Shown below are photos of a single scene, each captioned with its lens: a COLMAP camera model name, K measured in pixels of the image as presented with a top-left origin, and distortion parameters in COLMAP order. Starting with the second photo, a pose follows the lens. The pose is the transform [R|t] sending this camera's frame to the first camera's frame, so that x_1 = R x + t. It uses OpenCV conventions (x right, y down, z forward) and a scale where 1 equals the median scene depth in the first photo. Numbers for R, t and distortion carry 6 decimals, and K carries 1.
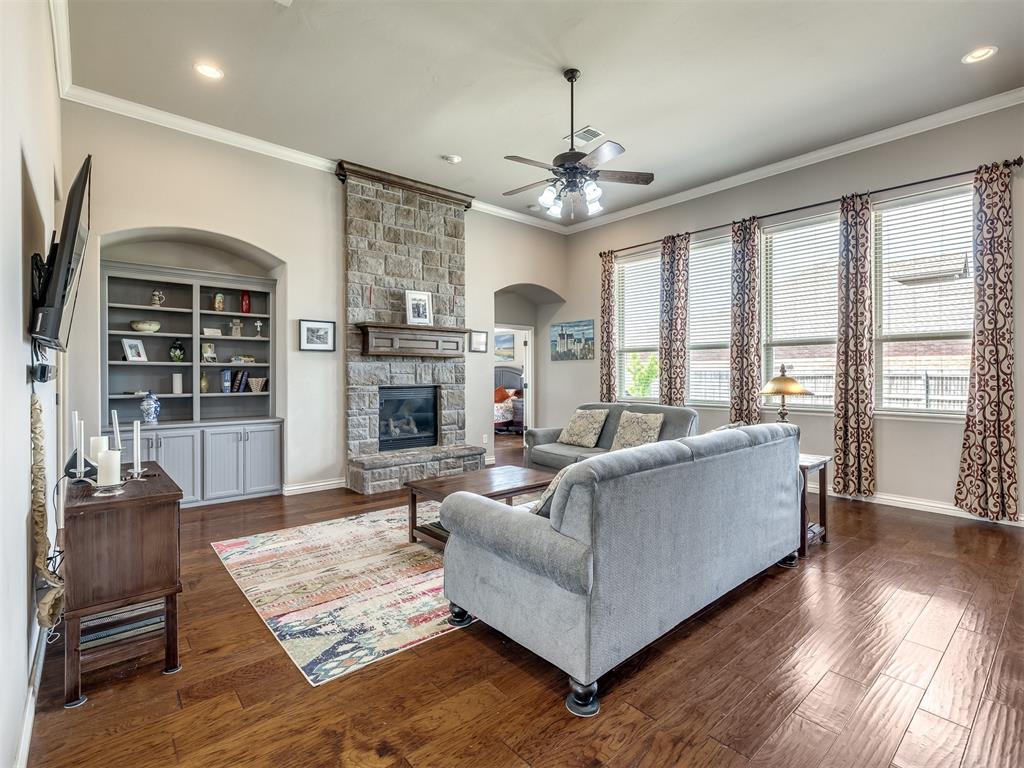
lens RADIAL K [[489.2, 0, 523.4], [0, 489.2, 376.6], [0, 0, 1]] dist [0.000293, 0.000451]
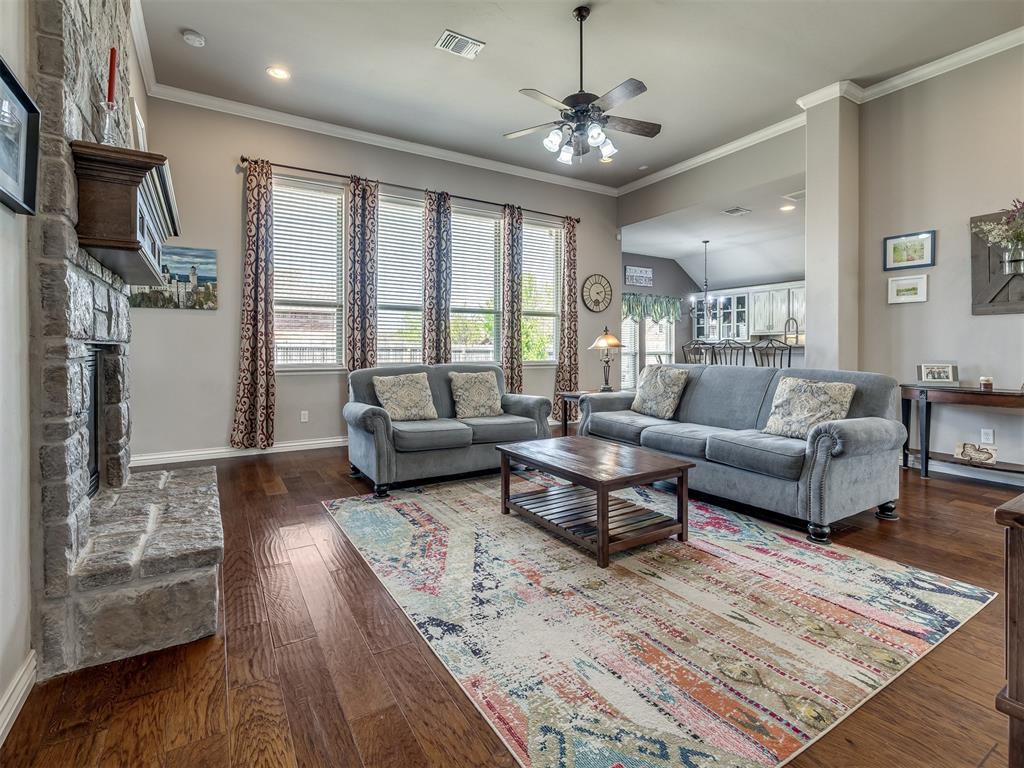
lens RADIAL K [[489.2, 0, 519.2], [0, 489.2, 356.3], [0, 0, 1]] dist [0.000293, 0.000451]
pose [[0.174787, -0.015184, 0.984489, -0.634079], [0.004925, 0.999882, 0.014547, 0.027591], [-0.984594, 0.002306, 0.174842, 0.697971]]
